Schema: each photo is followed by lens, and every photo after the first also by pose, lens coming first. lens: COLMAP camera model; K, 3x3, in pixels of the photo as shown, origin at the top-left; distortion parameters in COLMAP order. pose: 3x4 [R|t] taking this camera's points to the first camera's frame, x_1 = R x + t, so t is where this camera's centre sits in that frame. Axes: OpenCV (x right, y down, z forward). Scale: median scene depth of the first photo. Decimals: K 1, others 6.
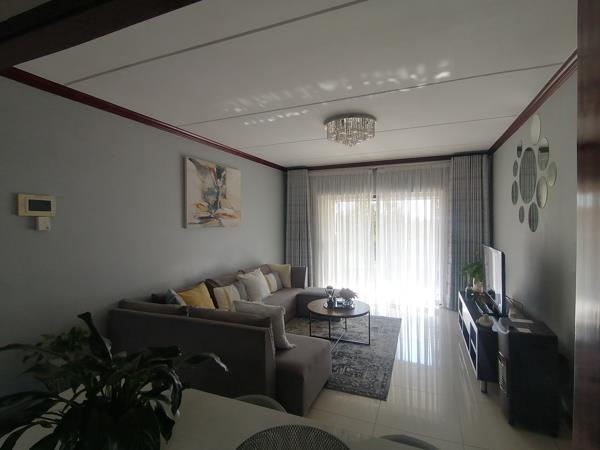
lens RADIAL K [[304.9, 0, 300.0], [0, 304.9, 225.0], [0, 0, 1]] dist [-0.000679, -0.000389]
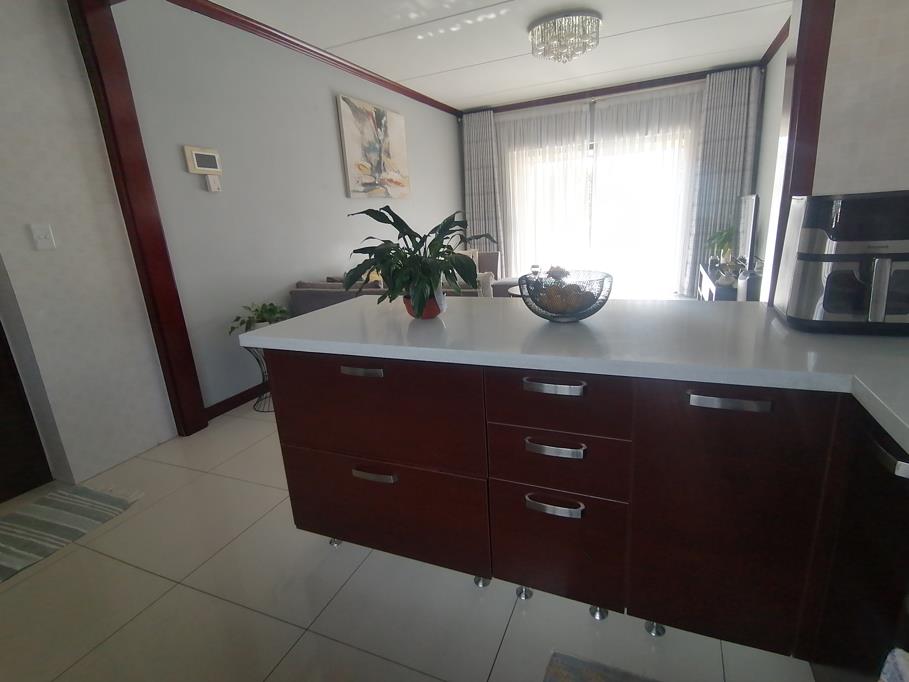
lens RADIAL K [[451.6, 0, 456.9], [0, 451.6, 344.0], [0, 0, 1]] dist [0.025171, -0.029848]
pose [[0.998198, -0.049751, -0.033543, -0.076678], [0.056887, 0.962480, 0.265323, 0.074428], [0.019085, -0.266753, 0.963576, -0.196500]]
